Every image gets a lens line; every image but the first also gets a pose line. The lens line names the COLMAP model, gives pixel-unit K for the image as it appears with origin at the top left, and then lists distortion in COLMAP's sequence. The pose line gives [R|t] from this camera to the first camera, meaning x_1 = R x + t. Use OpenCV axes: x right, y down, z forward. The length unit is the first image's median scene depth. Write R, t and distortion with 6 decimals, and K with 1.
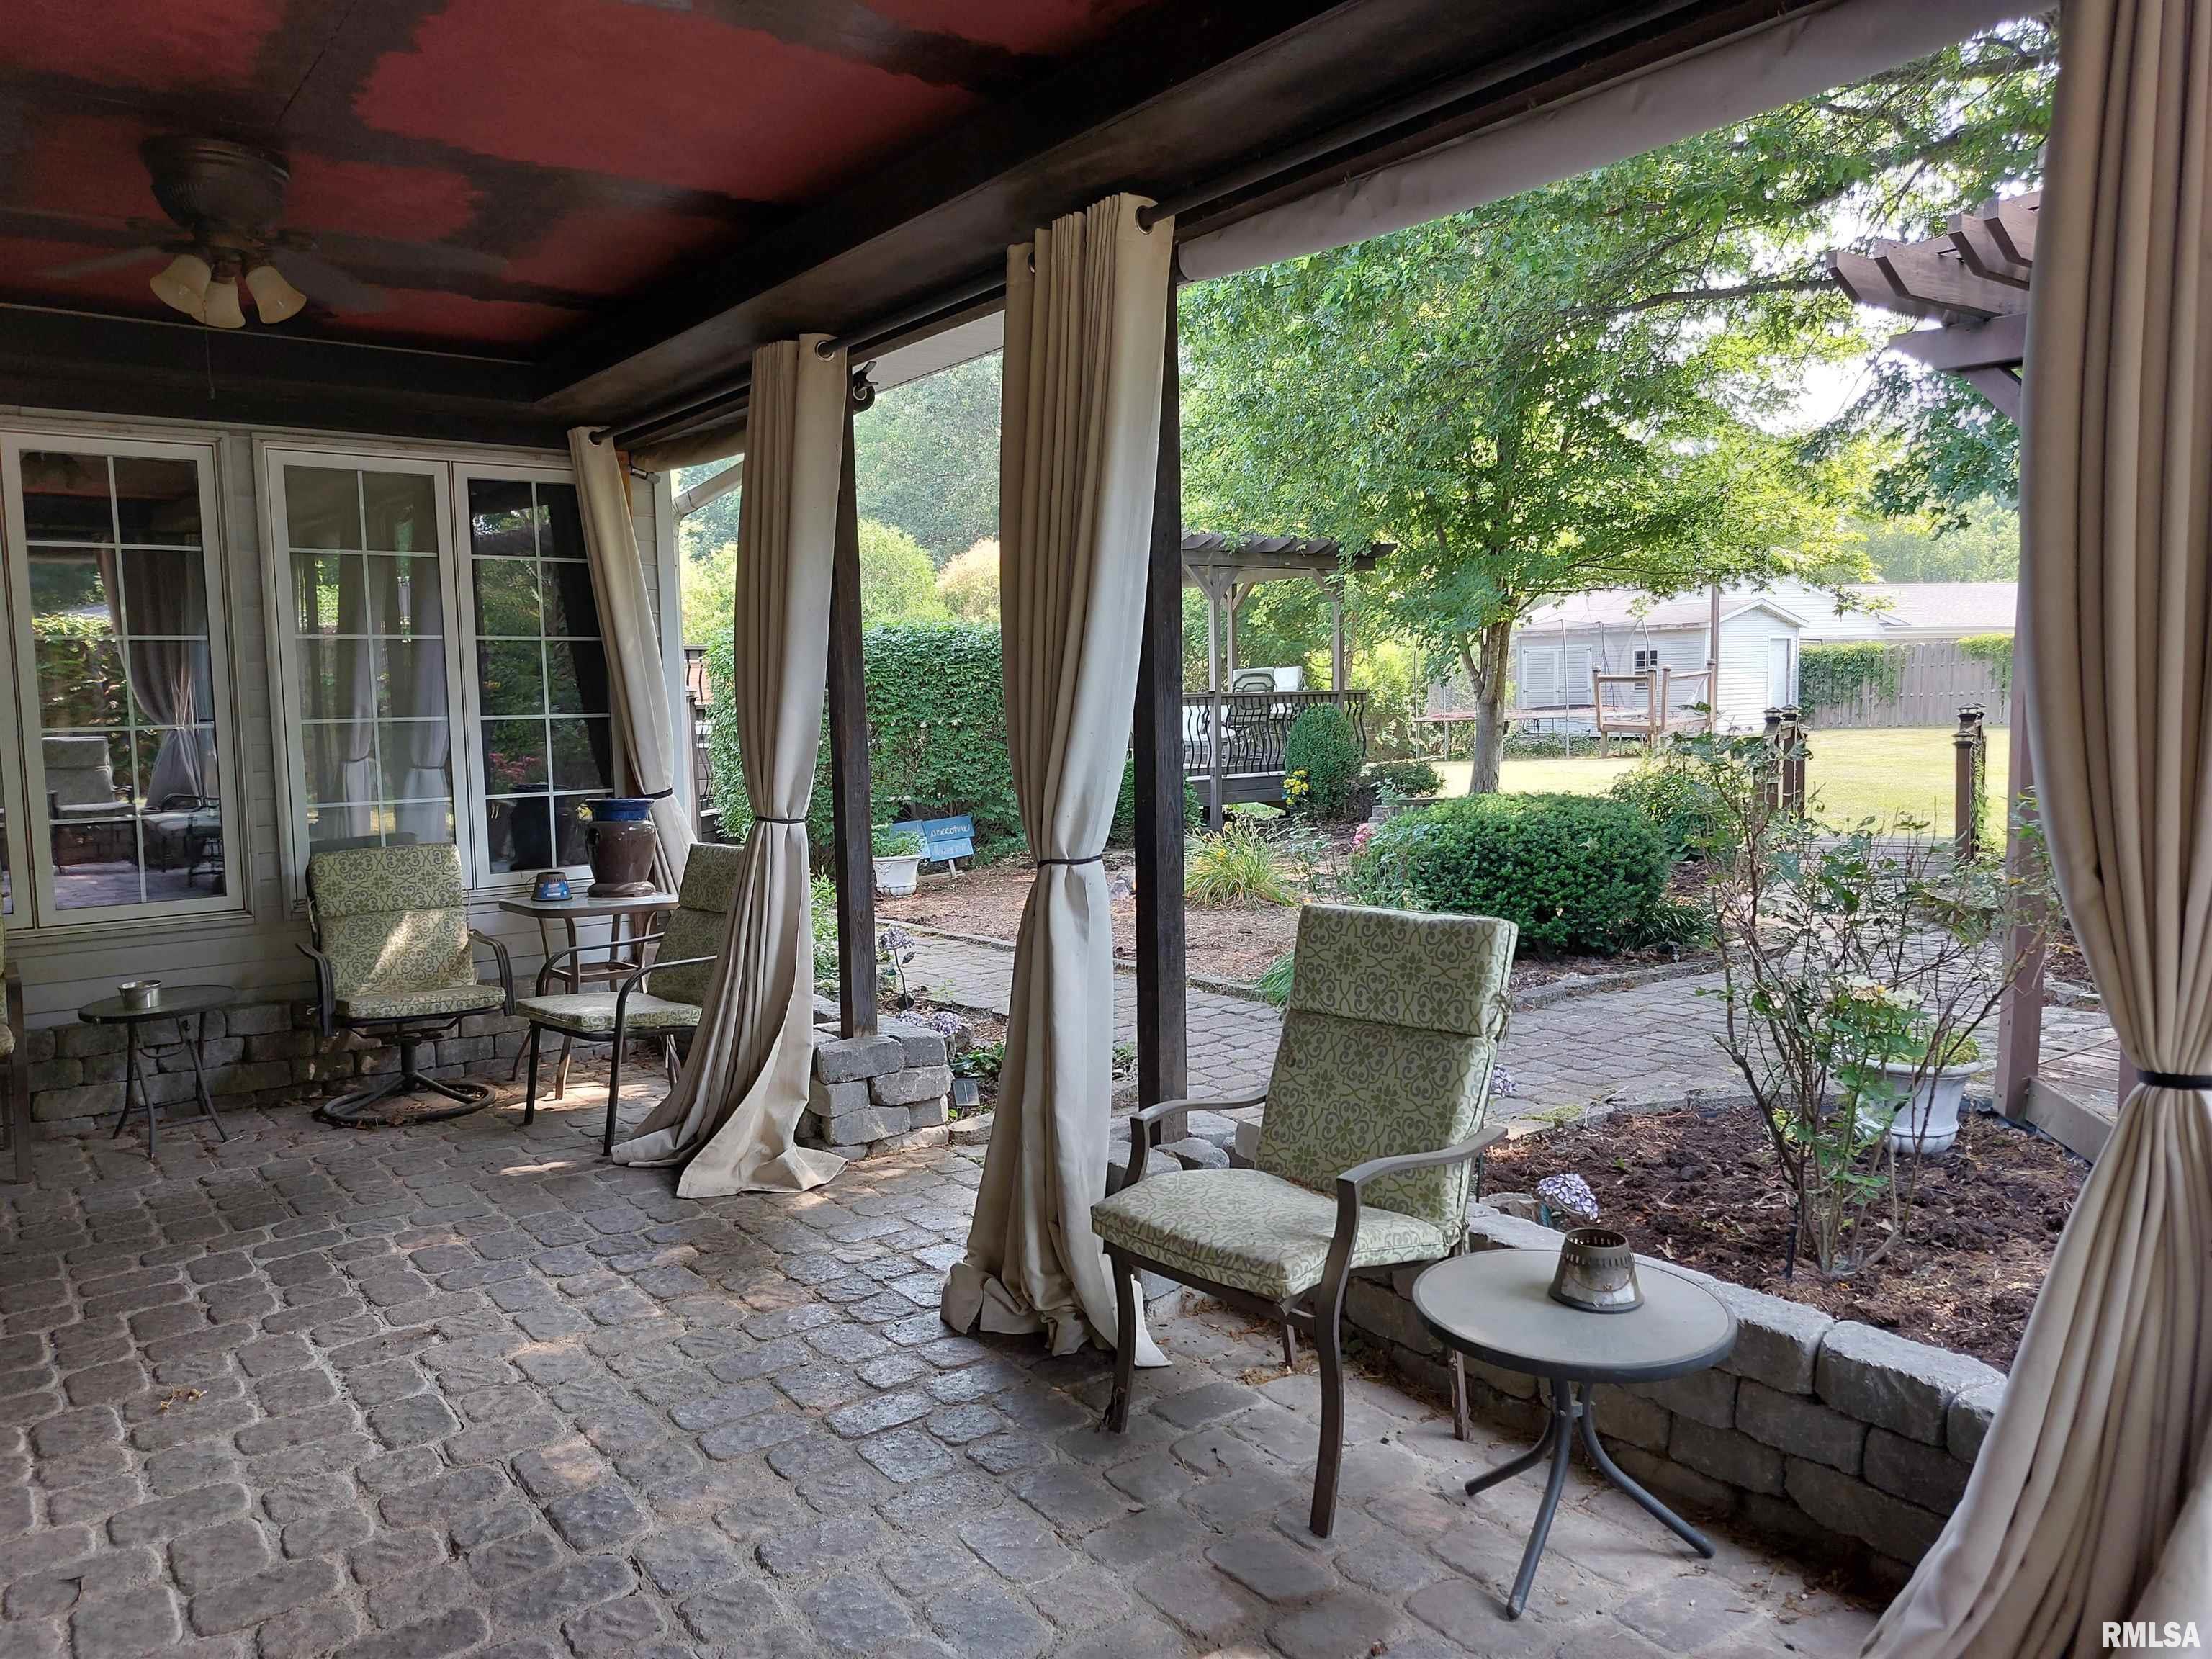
lens RADIAL K [[1617.7, 0, 1113.7], [0, 1617.7, 835.5], [0, 0, 1]] dist [0.095234, -0.108208]
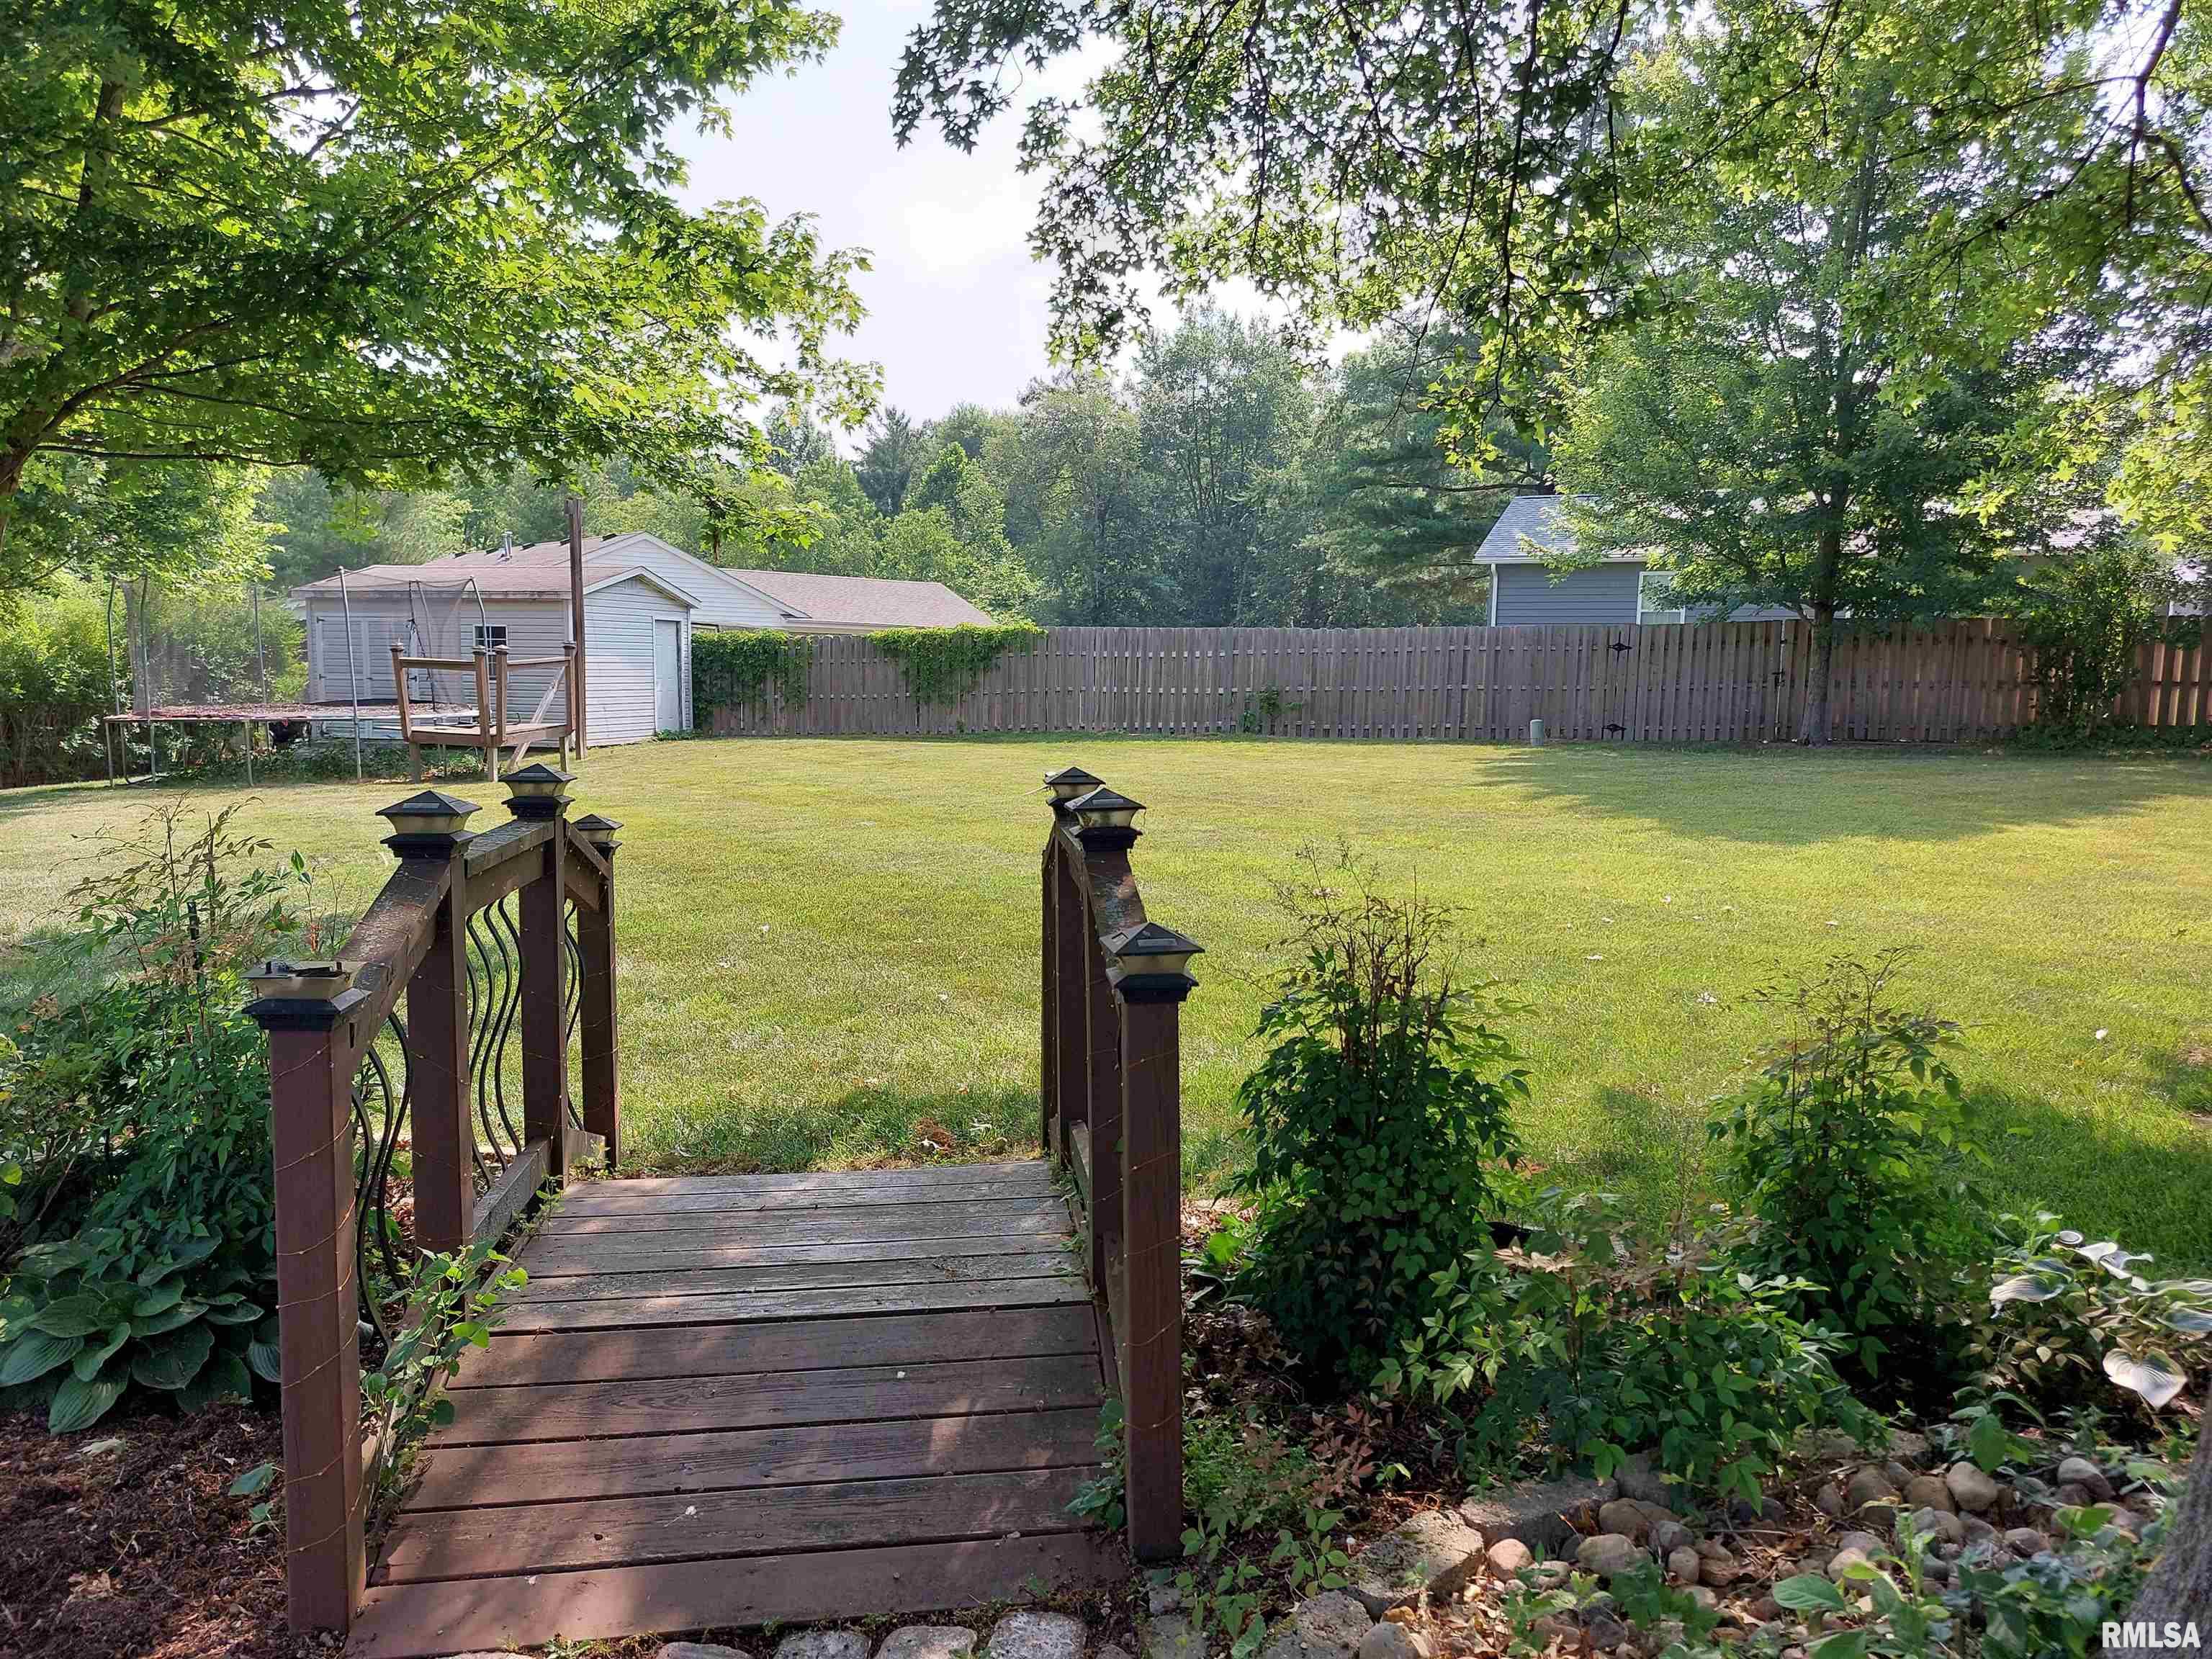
lens RADIAL K [[1627.8, 0, 1106.0], [0, 1627.8, 829.5], [0, 0, 1]] dist [0.158768, -0.244961]
pose [[0.808281, -0.028836, 0.588091, 0.240782], [0.027195, 0.999562, 0.011635, -0.051883], [-0.588169, 0.006589, 0.808711, 0.525314]]
